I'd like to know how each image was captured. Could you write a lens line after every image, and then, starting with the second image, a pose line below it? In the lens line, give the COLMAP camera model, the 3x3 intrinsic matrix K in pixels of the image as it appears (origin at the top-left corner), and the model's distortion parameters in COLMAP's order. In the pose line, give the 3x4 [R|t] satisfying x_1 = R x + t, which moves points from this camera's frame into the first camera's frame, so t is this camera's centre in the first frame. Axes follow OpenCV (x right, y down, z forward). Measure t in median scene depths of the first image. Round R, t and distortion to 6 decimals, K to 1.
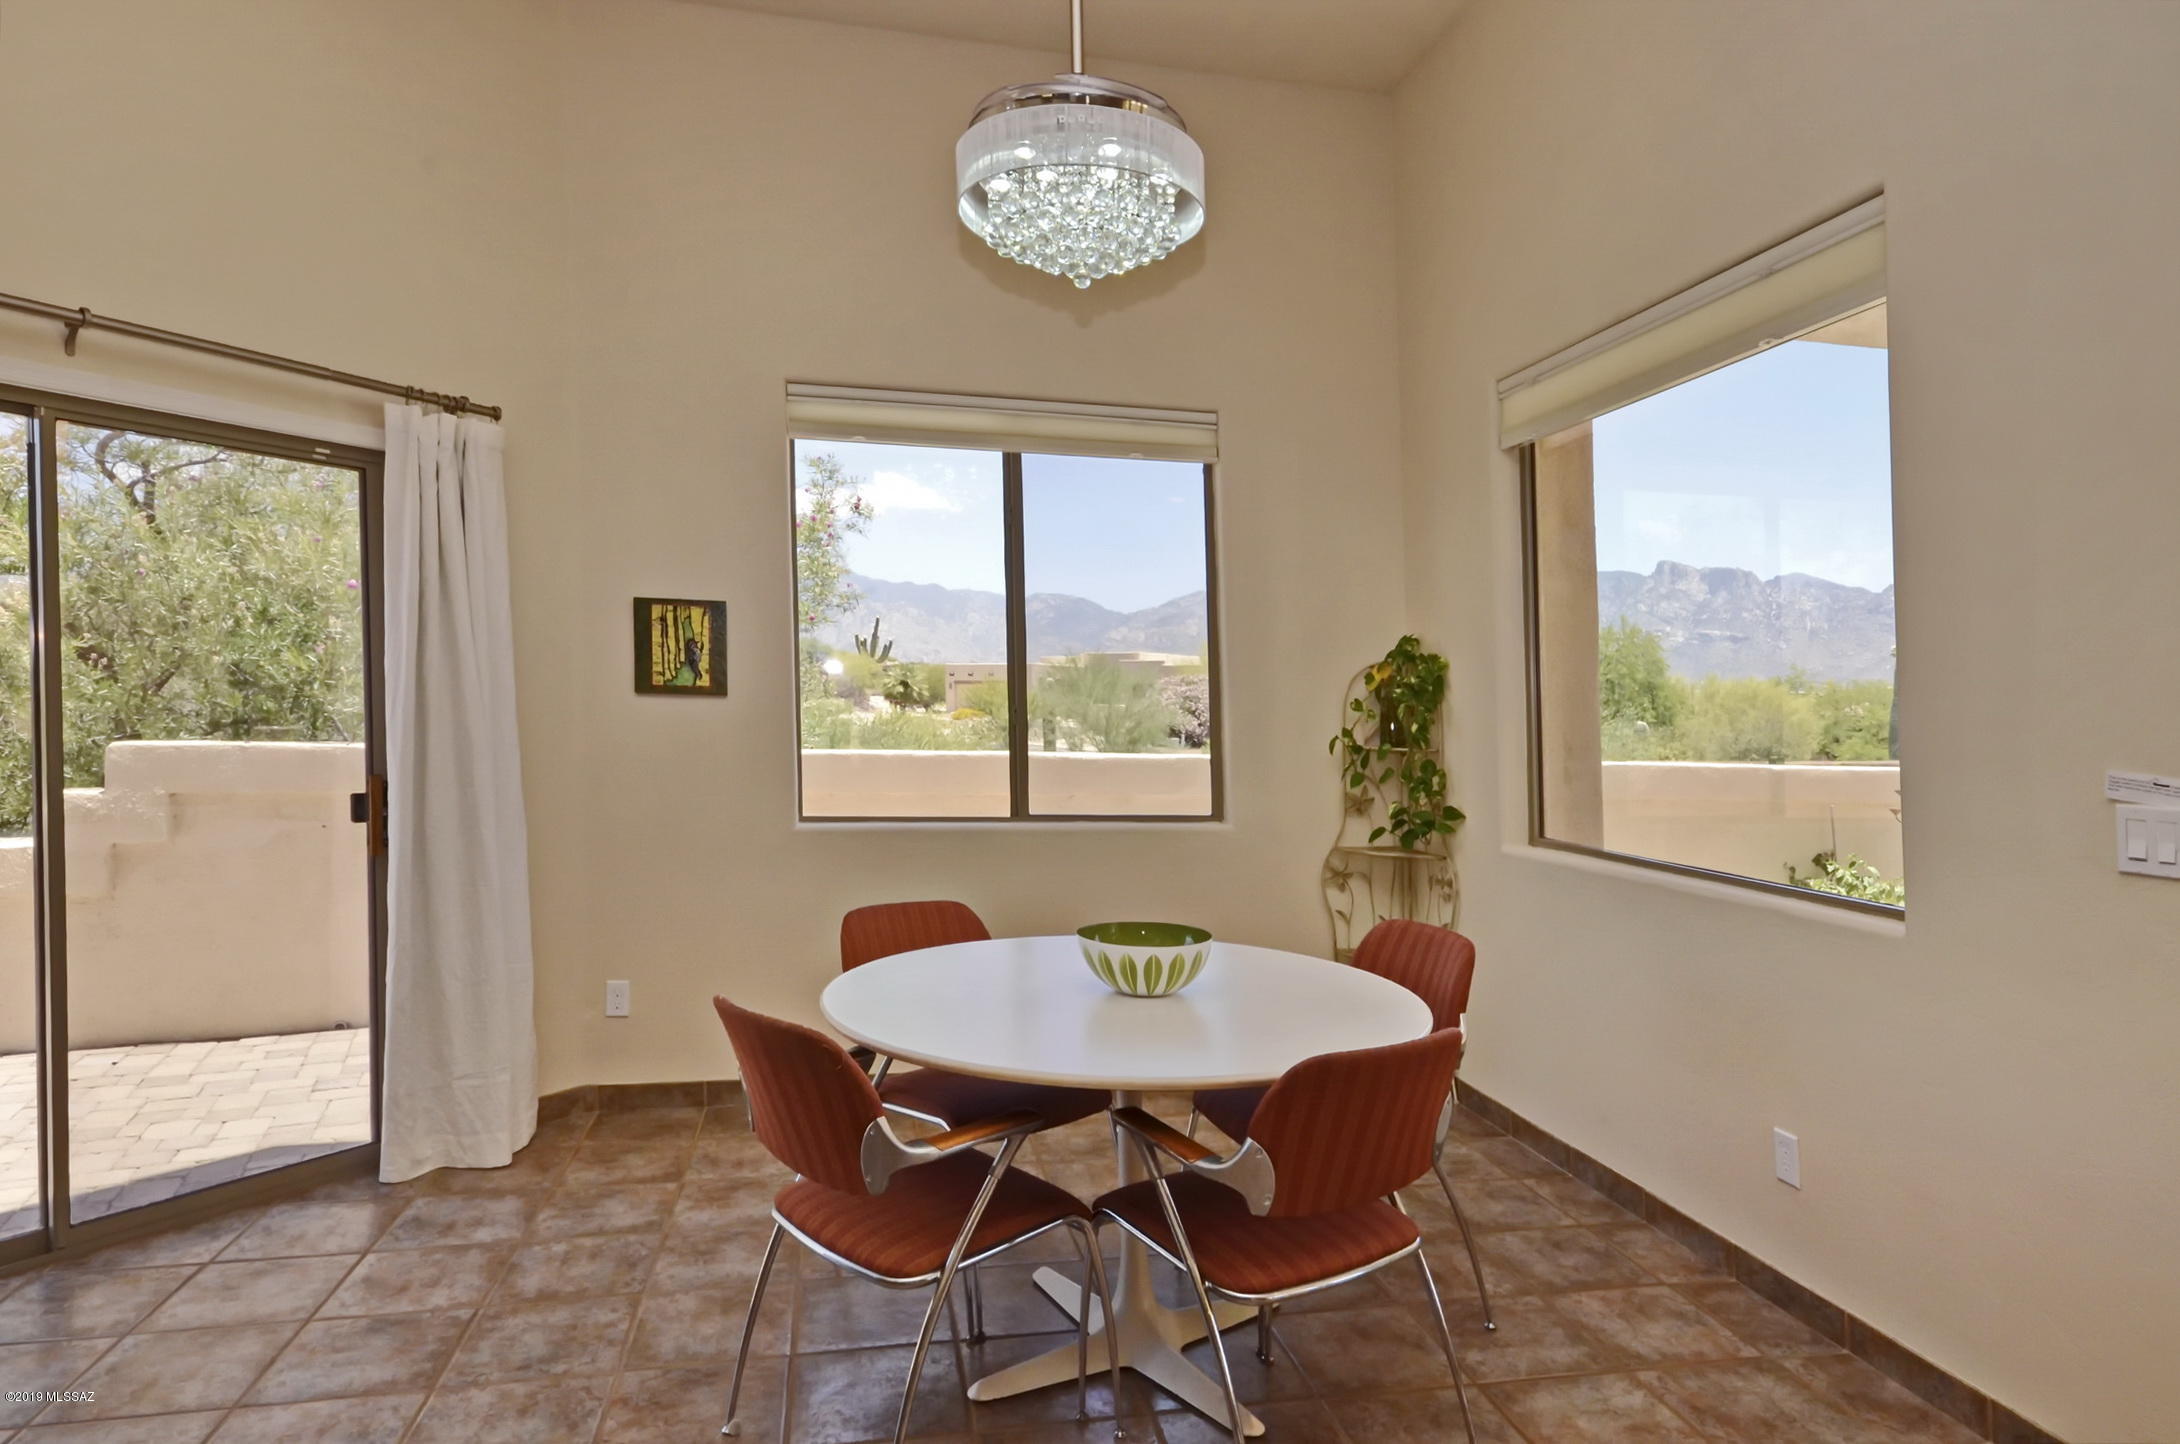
lens RADIAL K [[1163.6, 0, 1078.7], [0, 1163.6, 709.5], [0, 0, 1]] dist [0.013617, 0.002589]
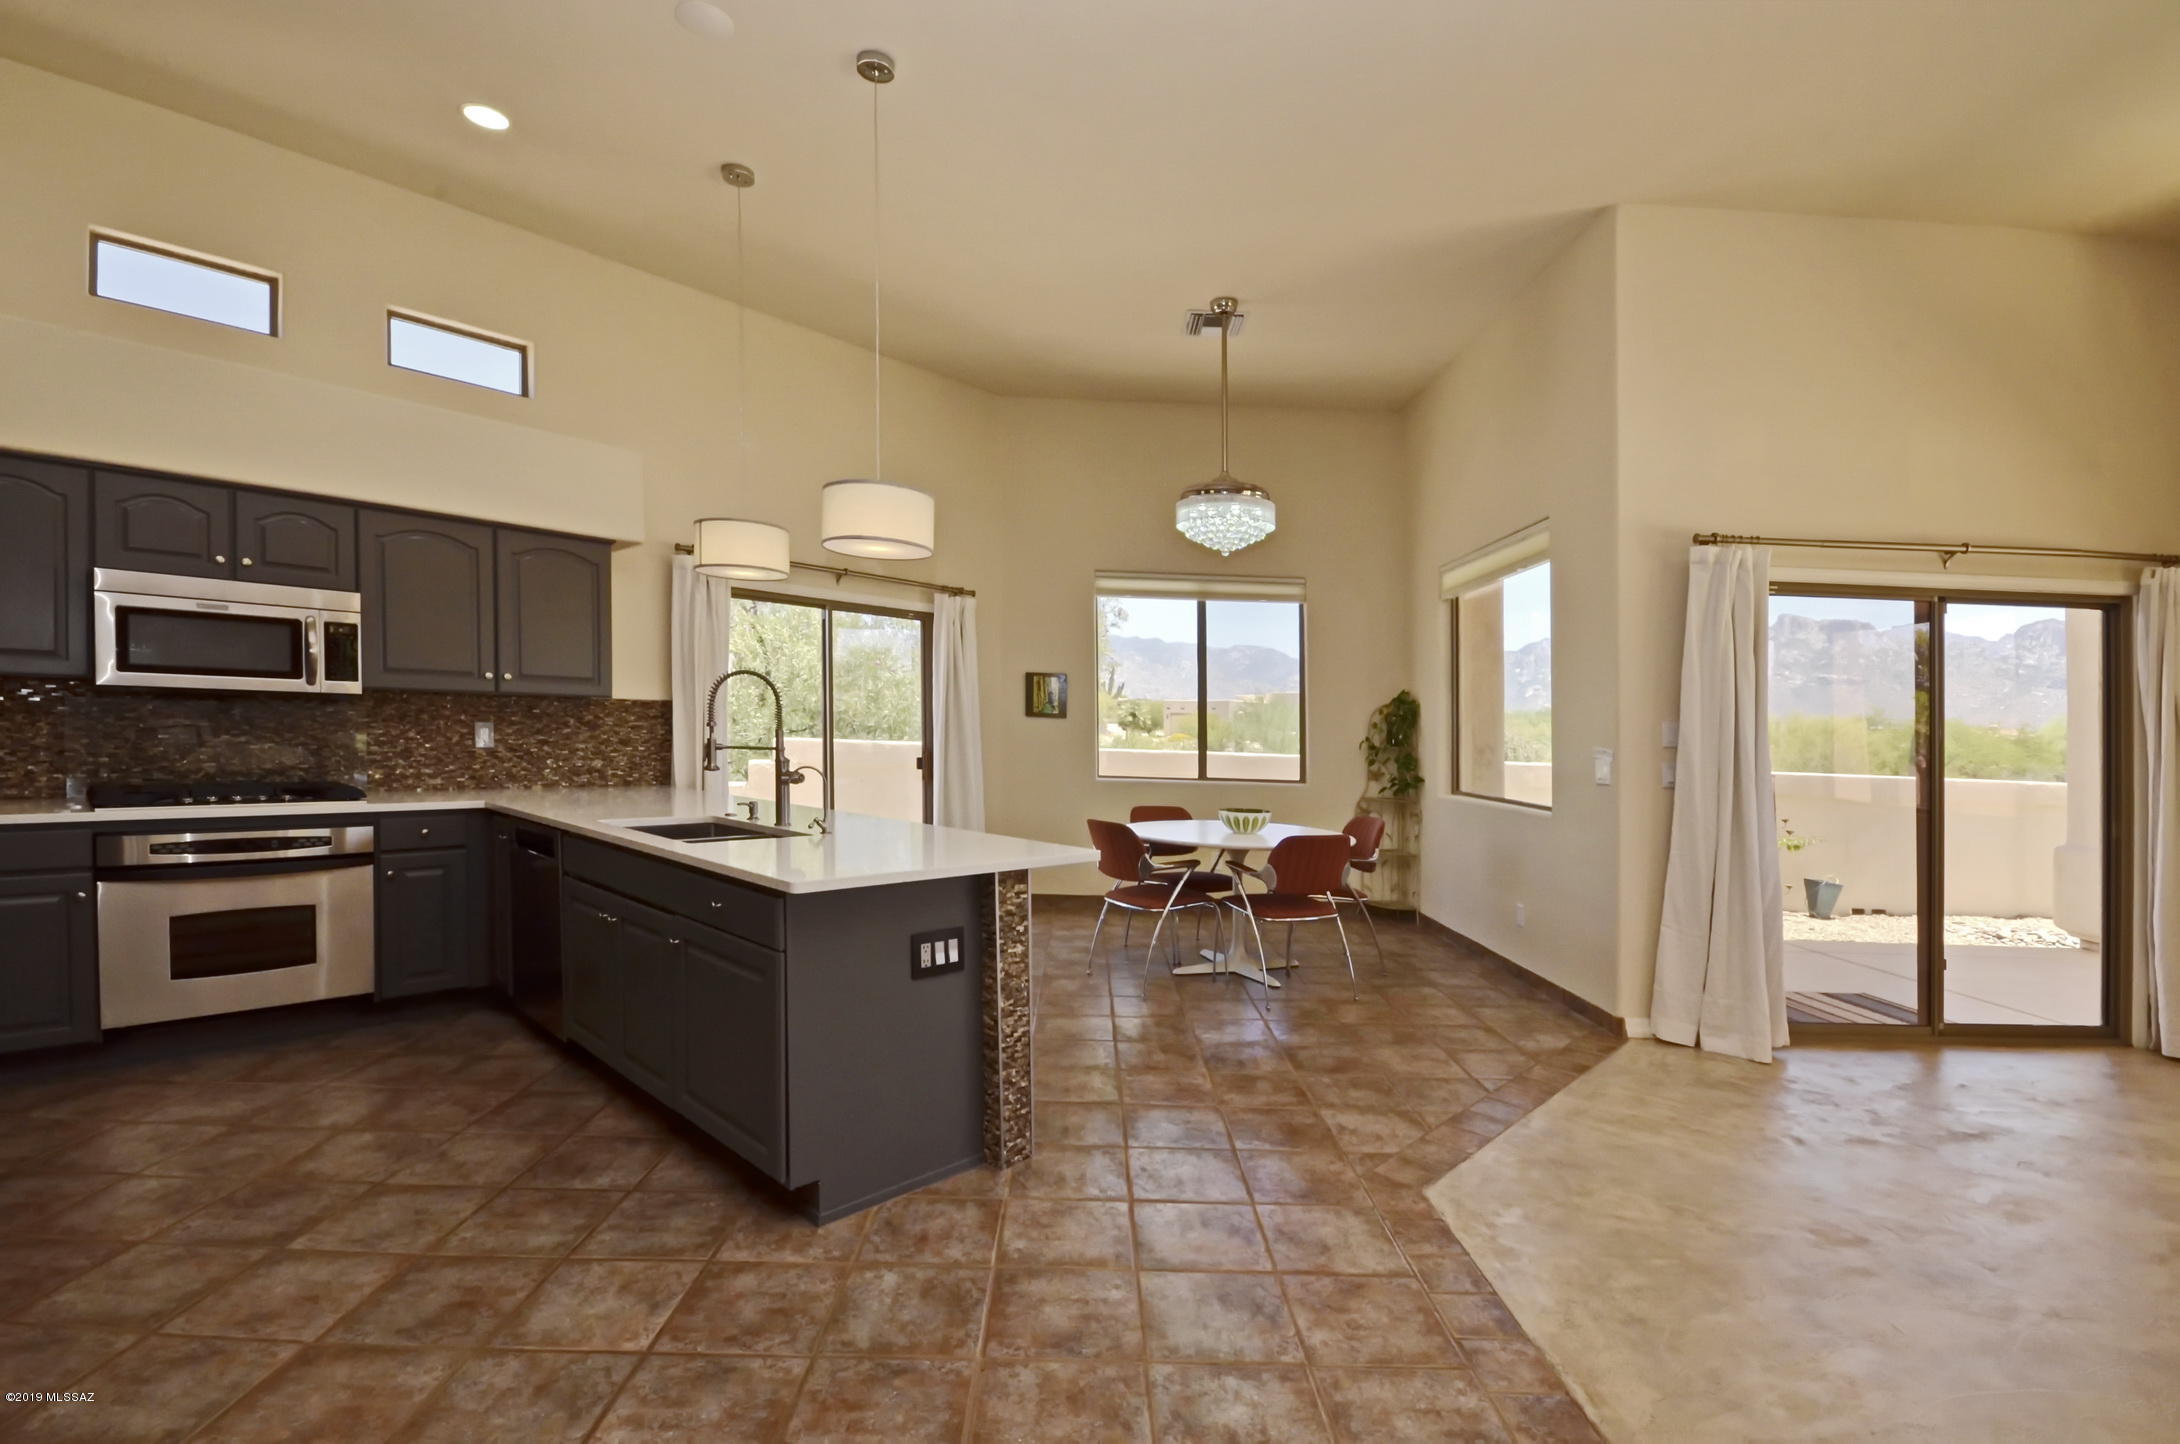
lens RADIAL K [[941.3, 0, 1092.1], [0, 941.3, 743.5], [0, 0, 1]] dist [0.001462, -0.001670]
pose [[0.982175, 0.013666, -0.187471, 0.068349], [-0.012239, 0.999887, 0.008768, 0.018504], [0.187570, -0.006317, 0.982231, -0.669361]]
